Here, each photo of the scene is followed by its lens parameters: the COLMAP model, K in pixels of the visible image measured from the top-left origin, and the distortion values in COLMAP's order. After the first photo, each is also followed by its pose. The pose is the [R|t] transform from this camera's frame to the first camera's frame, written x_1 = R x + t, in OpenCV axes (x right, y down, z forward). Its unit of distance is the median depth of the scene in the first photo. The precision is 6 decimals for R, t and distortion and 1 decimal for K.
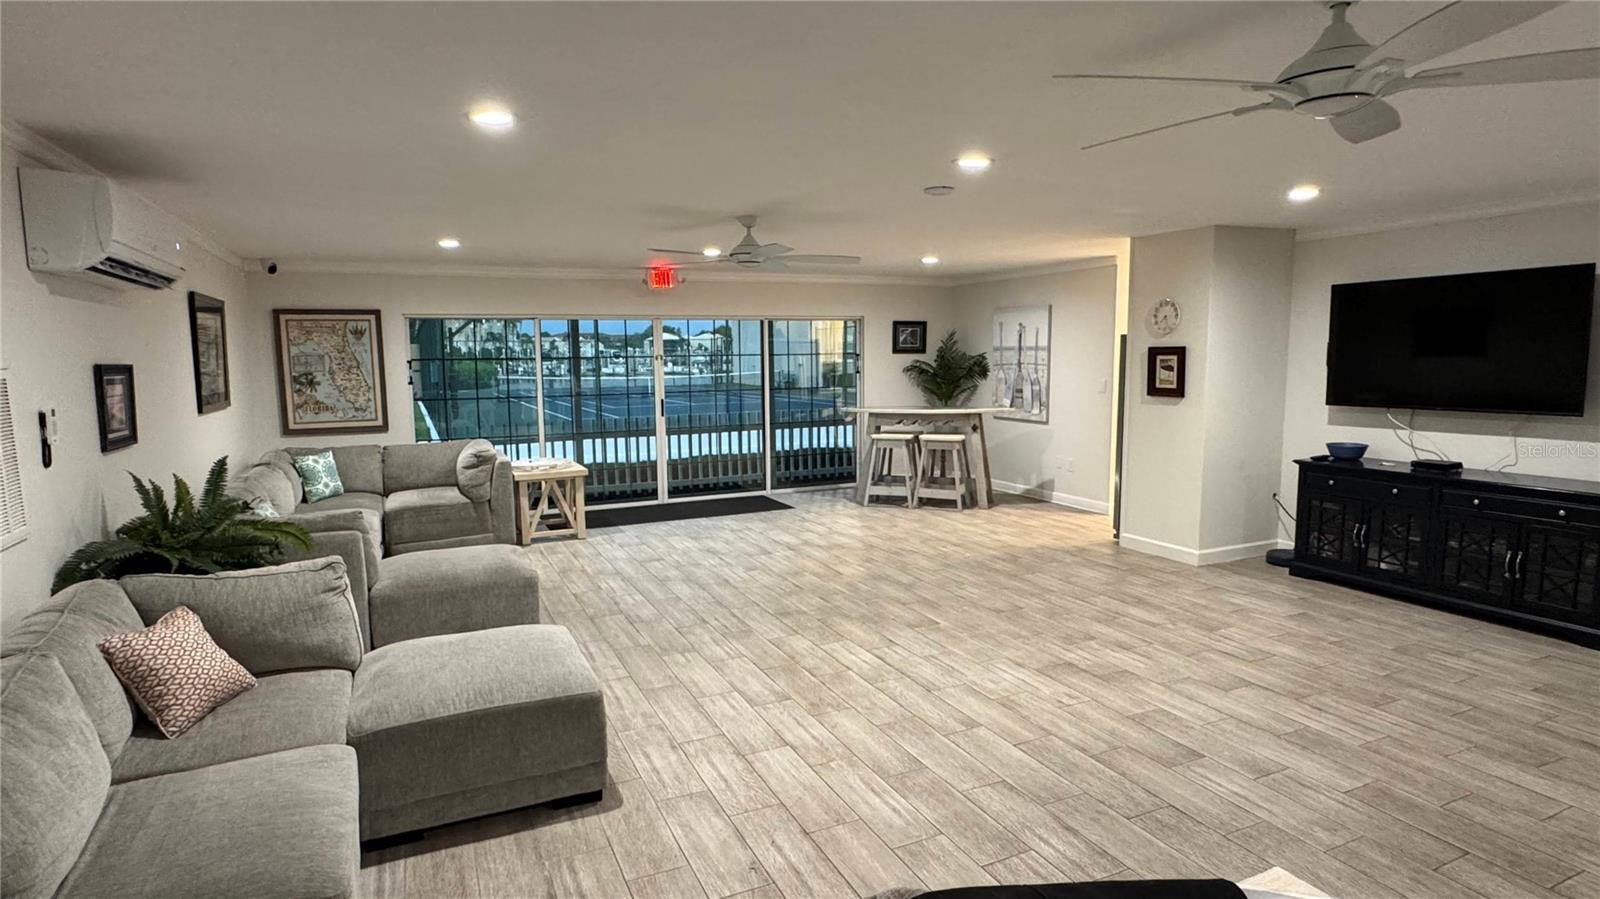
lens RADIAL K [[868.7, 0, 800.0], [0, 868.7, 449.5], [0, 0, 1]] dist [-0.001060, -0.000064]
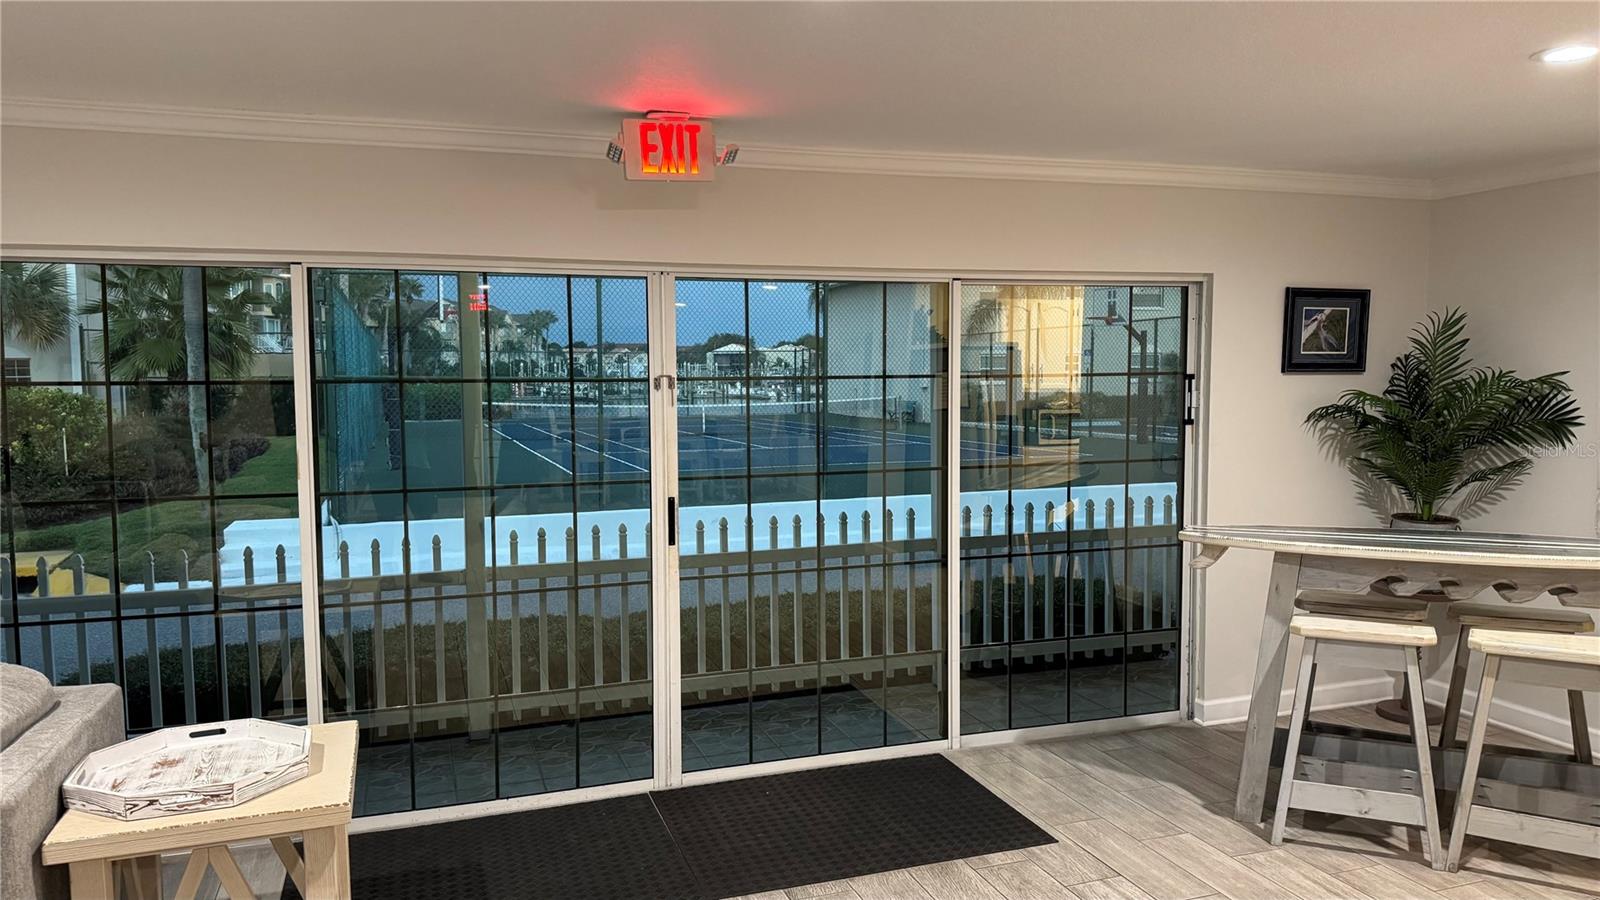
lens RADIAL K [[1112.9, 0, 800.0], [0, 1112.9, 450.0], [0, 0, 1]] dist [0.060974, -0.000586]
pose [[0.995507, 0.013449, -0.093725, -0.055846], [-0.017132, 0.999107, -0.038610, -0.054155], [0.093122, 0.040042, 0.994849, 0.489608]]
